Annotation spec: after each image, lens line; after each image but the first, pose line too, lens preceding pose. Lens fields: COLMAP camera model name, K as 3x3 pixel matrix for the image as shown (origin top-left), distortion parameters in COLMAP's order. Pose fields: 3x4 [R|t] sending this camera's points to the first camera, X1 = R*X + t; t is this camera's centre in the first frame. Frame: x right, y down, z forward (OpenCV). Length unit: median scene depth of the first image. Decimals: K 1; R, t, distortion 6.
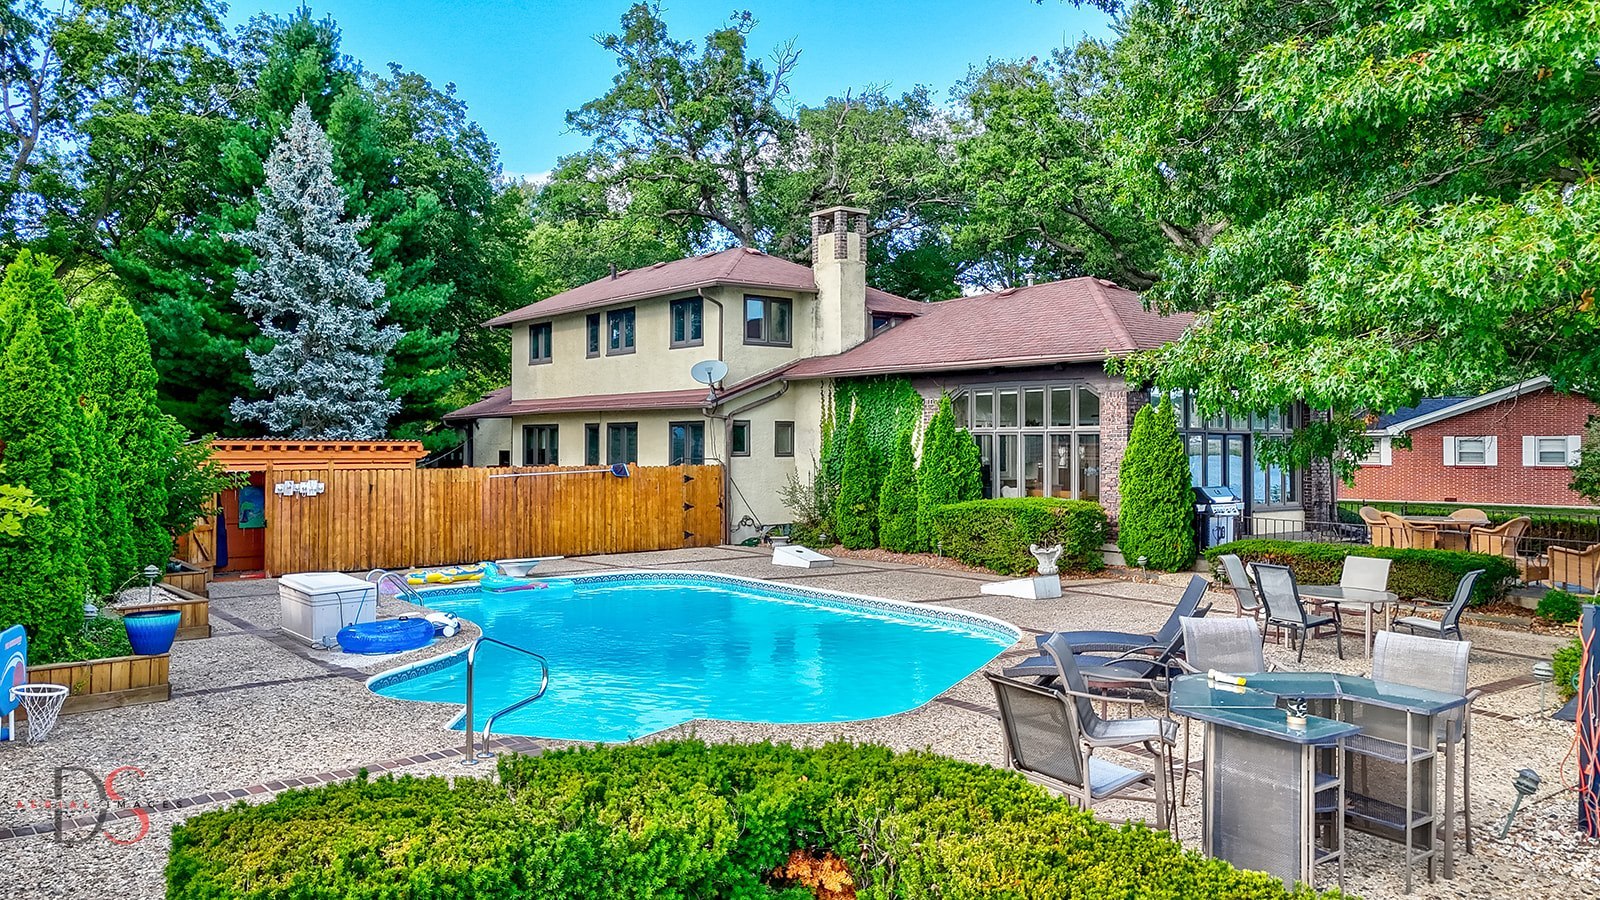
lens RADIAL K [[1174.7, 0, 807.3], [0, 1174.7, 431.1], [0, 0, 1]] dist [0.081492, -0.047221]
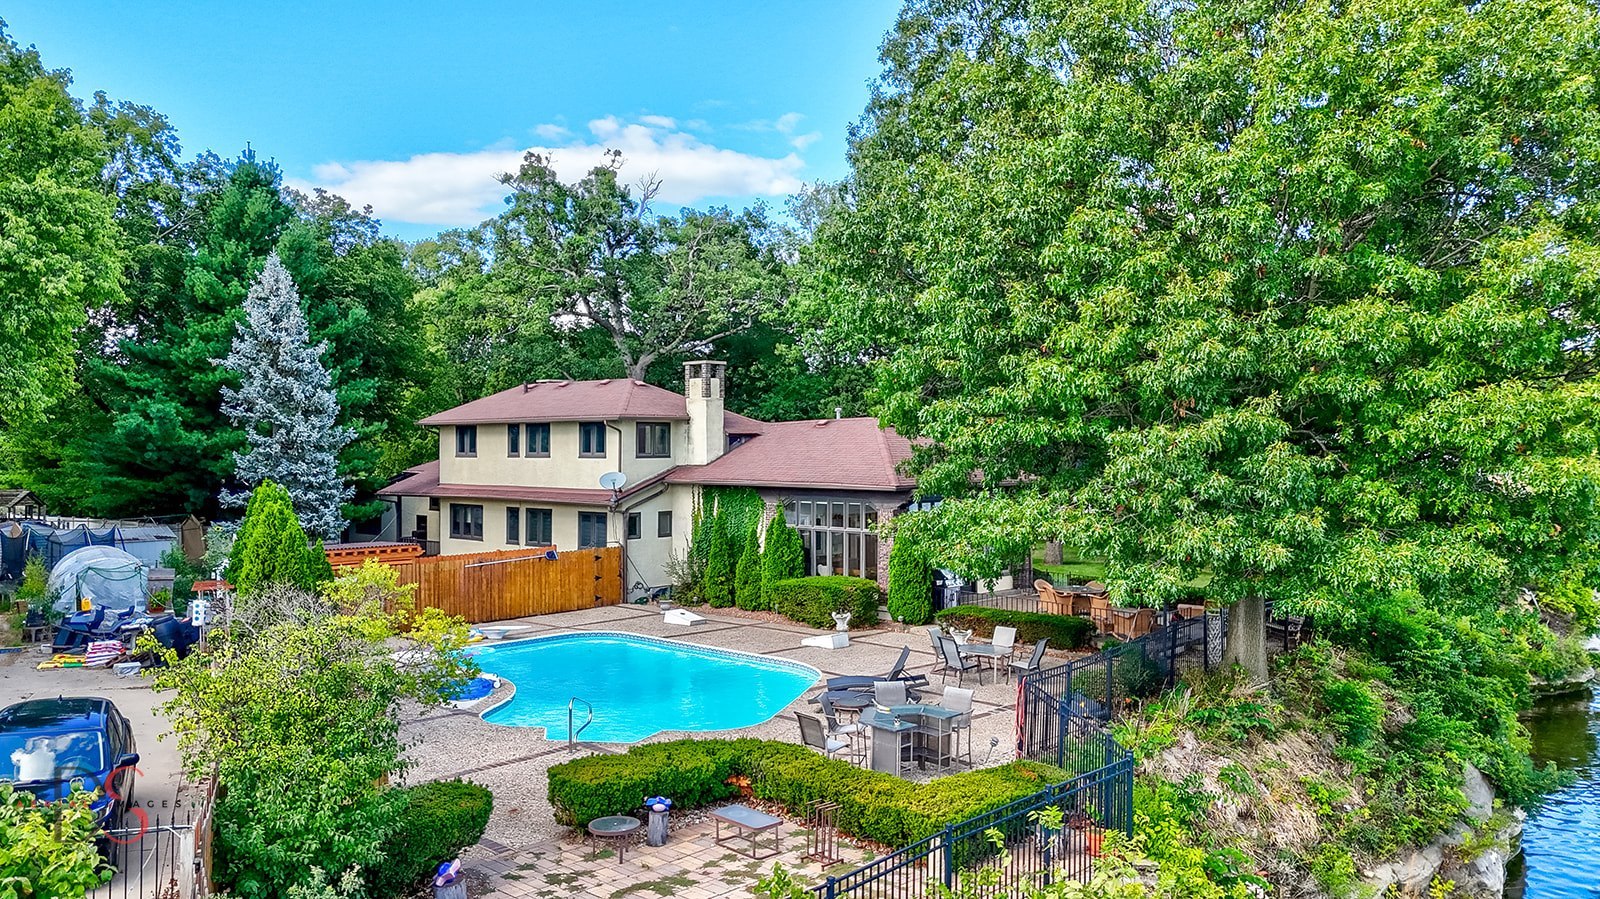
lens RADIAL K [[1174.7, 0, 807.3], [0, 1174.7, 434.8], [0, 0, 1]] dist [0.081492, -0.047221]
pose [[0.990100, -0.001159, 0.140361, -0.048712], [0.000647, 0.999993, 0.003692, -0.106175], [-0.140365, -0.003565, 0.990093, -0.408441]]
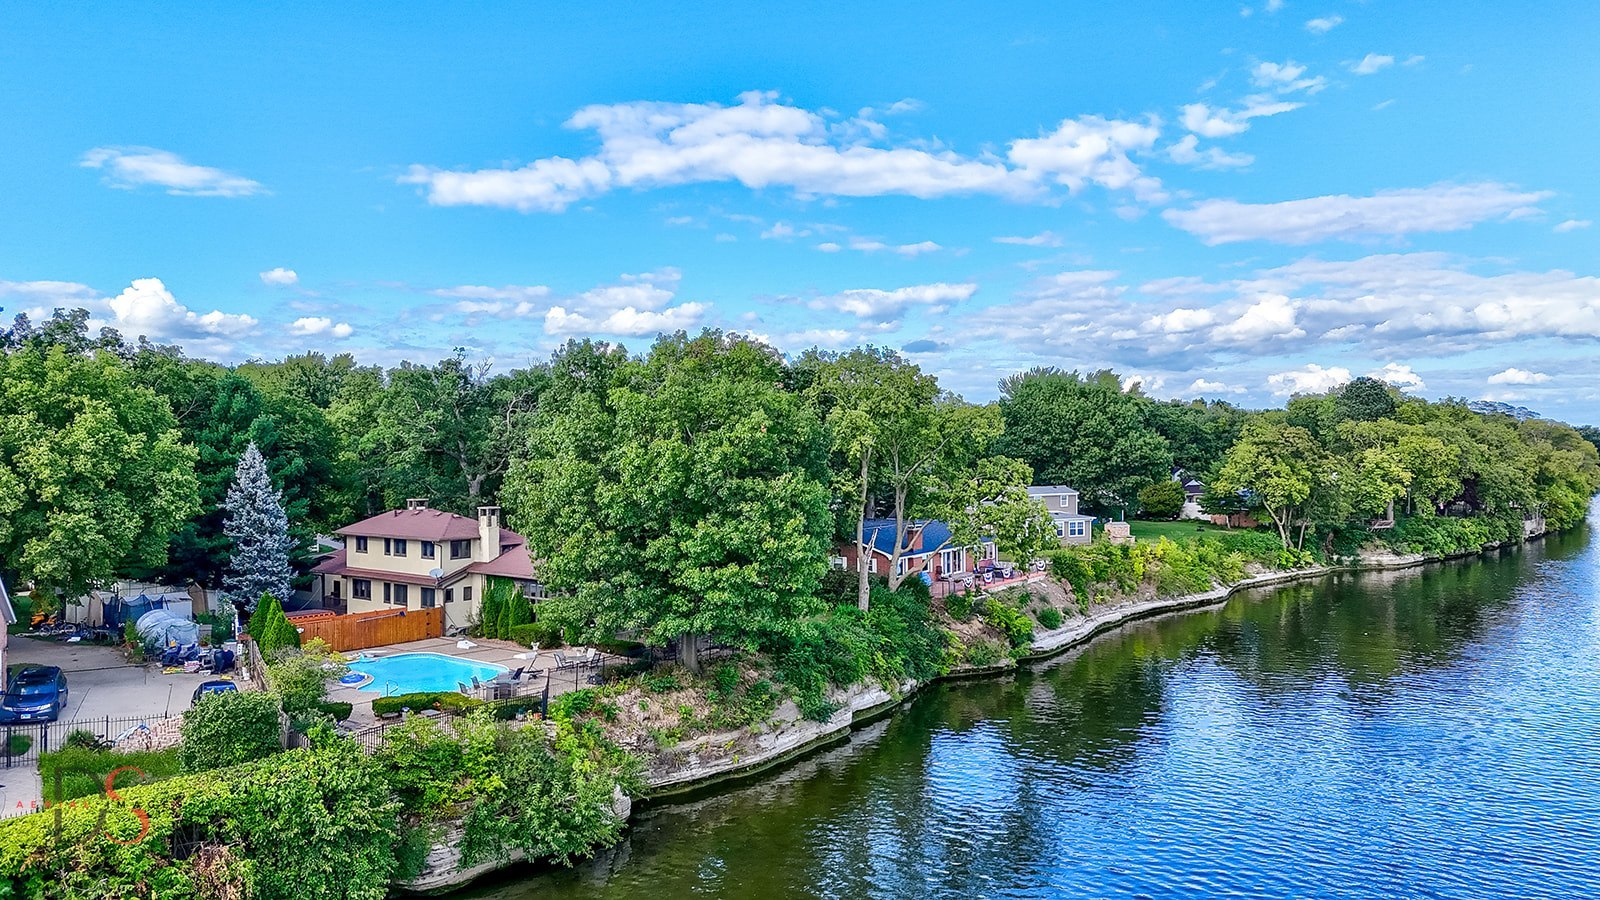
lens RADIAL K [[1174.7, 0, 795.5], [0, 1174.7, 439.1], [0, 0, 1]] dist [0.081492, -0.047221]
pose [[0.981968, -0.006206, 0.188943, 0.206592], [0.005098, 0.999967, 0.006354, -0.357895], [-0.188976, -0.005277, 0.981968, -1.763456]]
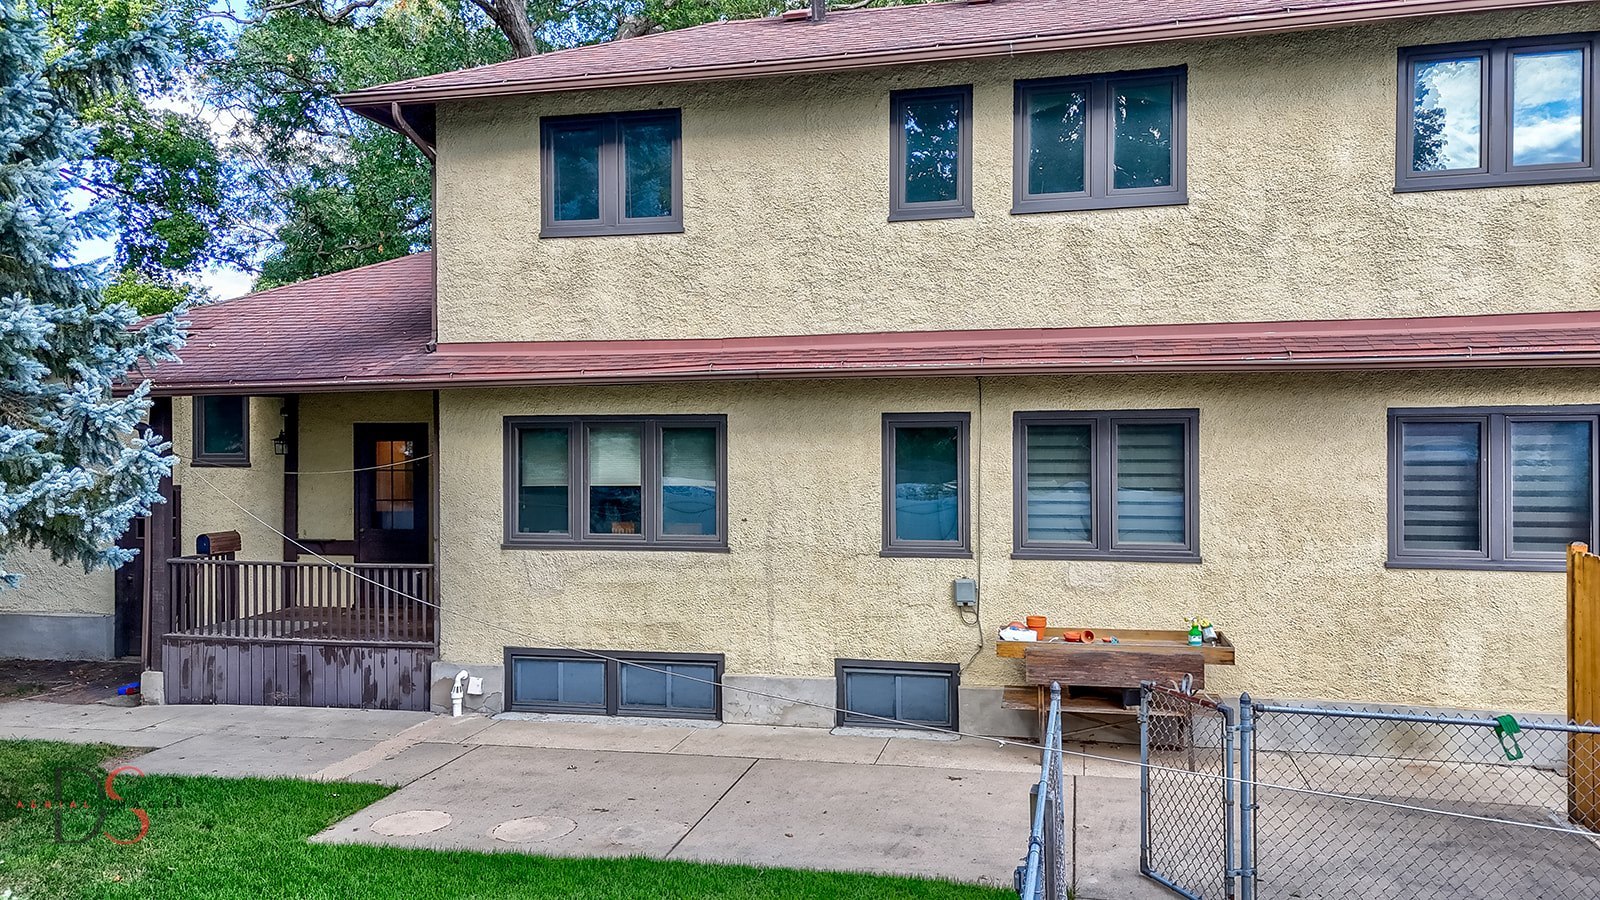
lens RADIAL K [[1174.7, 0, 800.1], [0, 1174.7, 445.0], [0, 0, 1]] dist [0.081492, -0.047221]
pose [[0.798009, -0.013214, 0.602500, -0.479557], [0.002558, 0.999825, 0.018541, -0.004402], [-0.602640, -0.013255, 0.797903, 0.869360]]
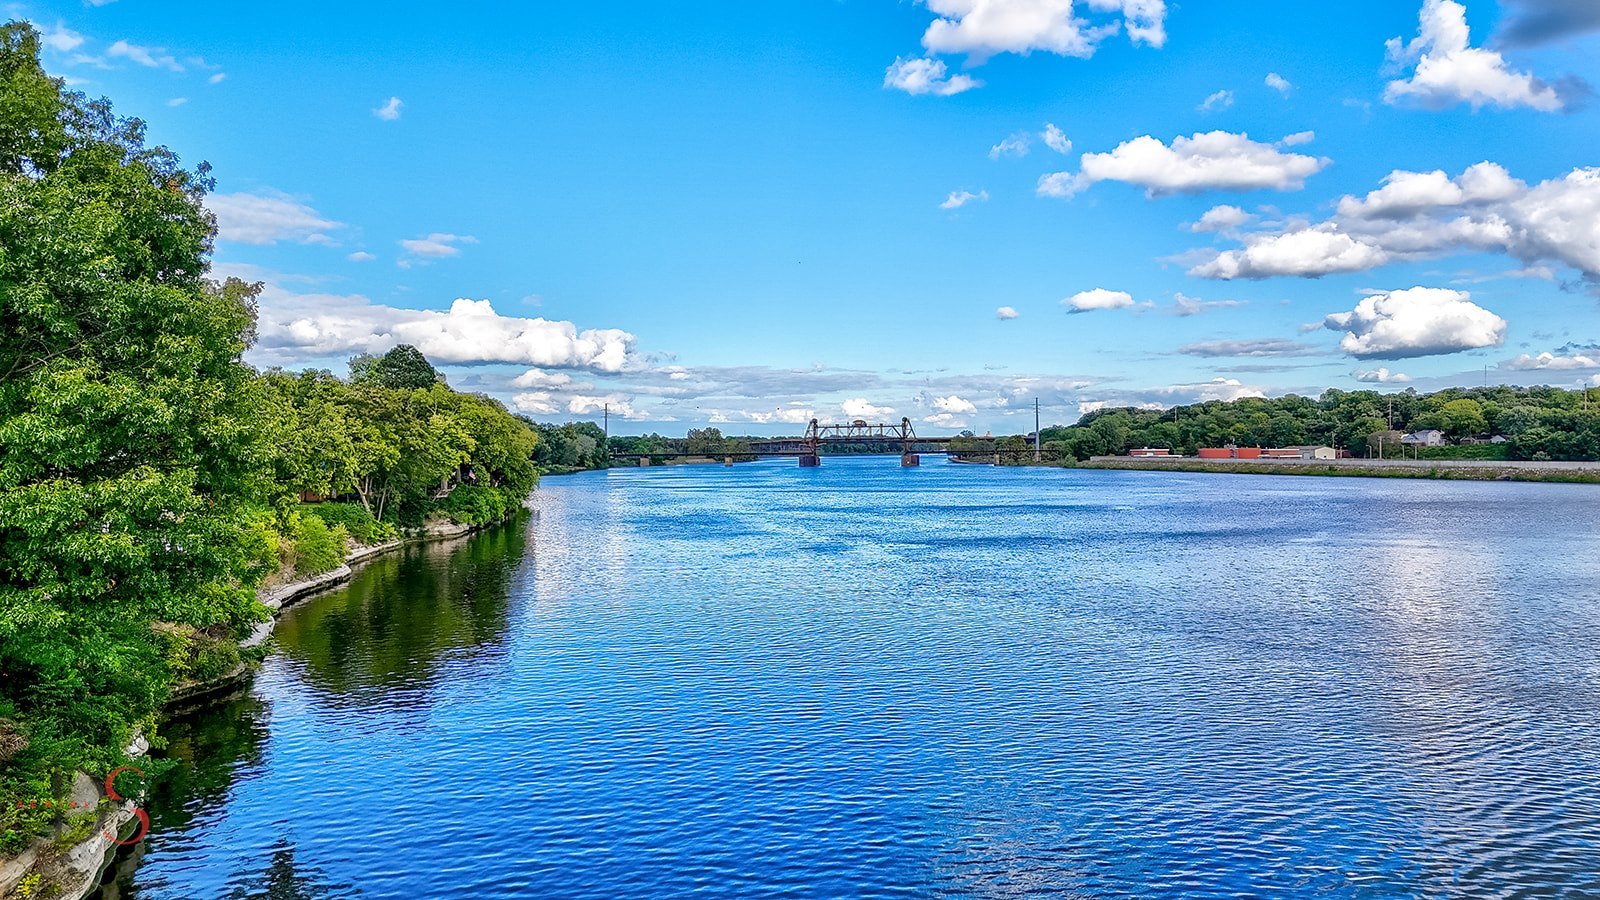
lens RADIAL K [[1174.7, 0, 801.3], [0, 1174.7, 449.7], [0, 0, 1]] dist [0.081492, -0.047221]
pose [[0.457077, -0.007636, 0.889394, -0.099627], [-0.003369, 0.999941, 0.010316, -0.164149], [-0.889421, -0.007712, 0.457024, -0.678706]]
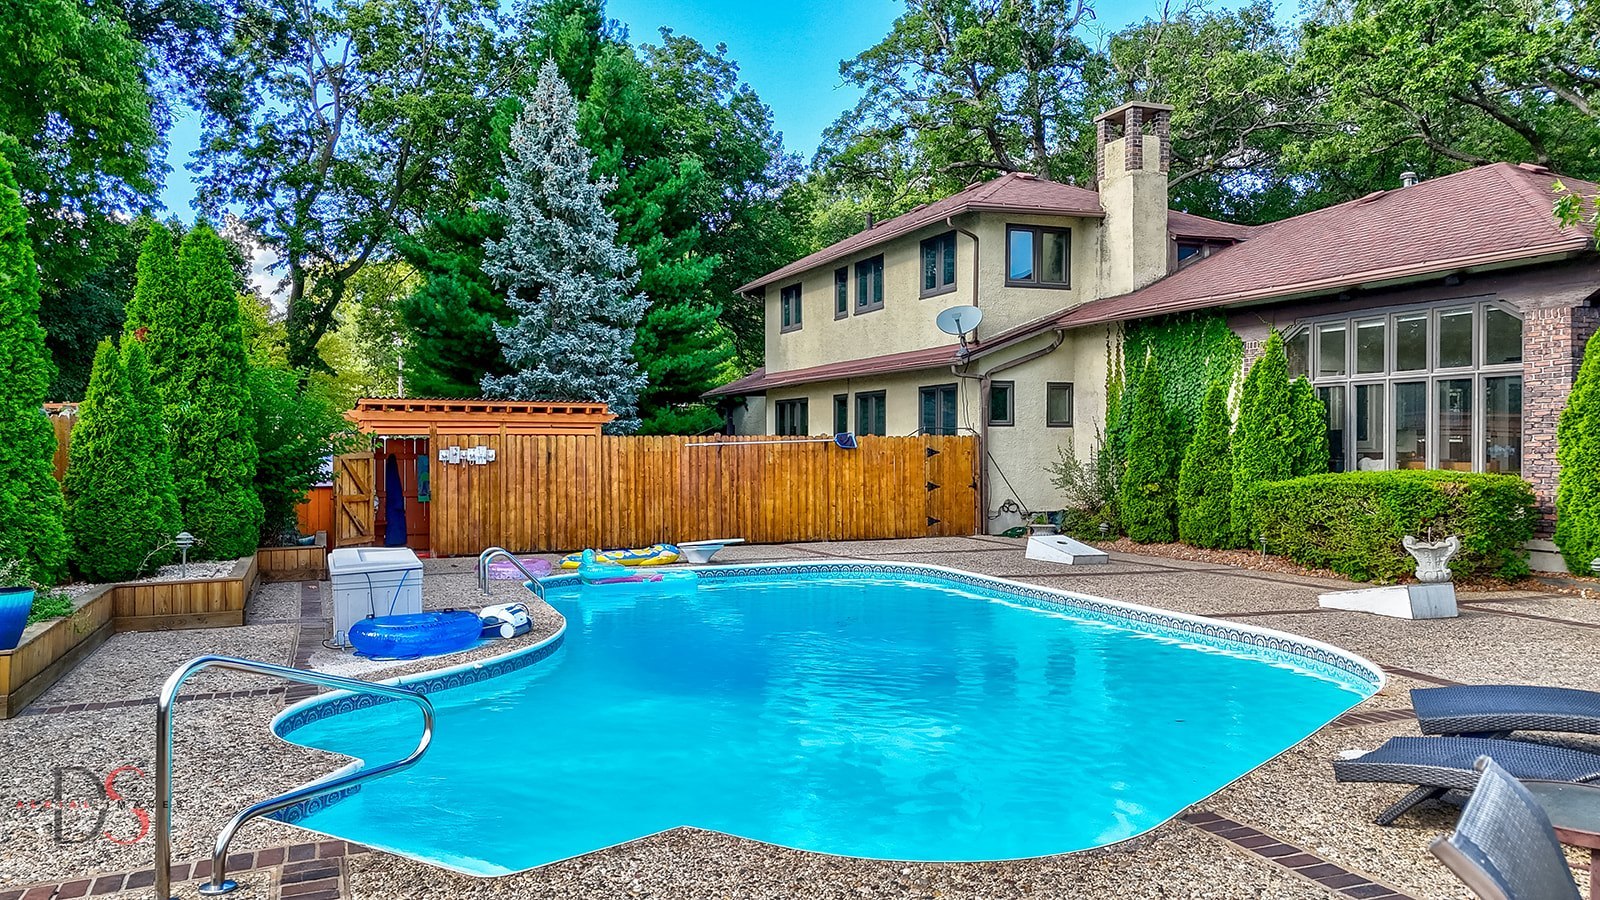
lens RADIAL K [[1174.7, 0, 804.7], [0, 1174.7, 452.0], [0, 0, 1]] dist [0.081492, -0.047221]
pose [[0.960839, -0.001424, -0.277104, 0.036688], [0.006093, 0.999854, 0.015989, 0.025470], [0.277041, -0.017051, 0.960707, 0.185023]]
